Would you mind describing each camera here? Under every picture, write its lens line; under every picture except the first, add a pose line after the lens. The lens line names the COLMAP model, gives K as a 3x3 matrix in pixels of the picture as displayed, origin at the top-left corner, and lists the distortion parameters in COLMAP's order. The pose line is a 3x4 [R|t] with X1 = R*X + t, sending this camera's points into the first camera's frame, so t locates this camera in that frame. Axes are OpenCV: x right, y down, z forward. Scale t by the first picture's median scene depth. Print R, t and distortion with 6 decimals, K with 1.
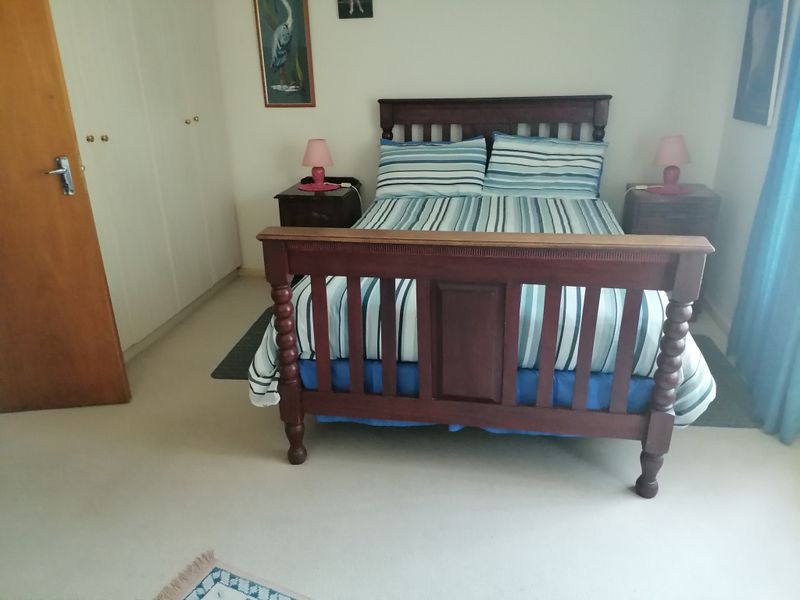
lens RADIAL K [[601.8, 0, 401.8], [0, 601.8, 302.9], [0, 0, 1]] dist [0.037204, -0.035006]
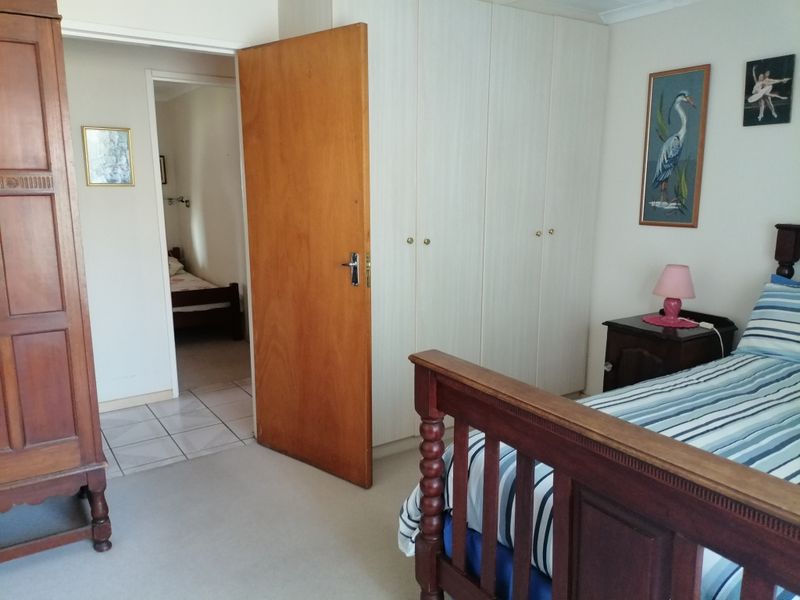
lens RADIAL K [[601.8, 0, 398.7], [0, 601.8, 300.6], [0, 0, 1]] dist [0.037204, -0.035006]
pose [[0.691768, 0.157538, -0.704726, 0.180986], [-0.280847, 0.957775, -0.061576, -0.066382], [0.665268, 0.240516, 0.706803, 0.174393]]
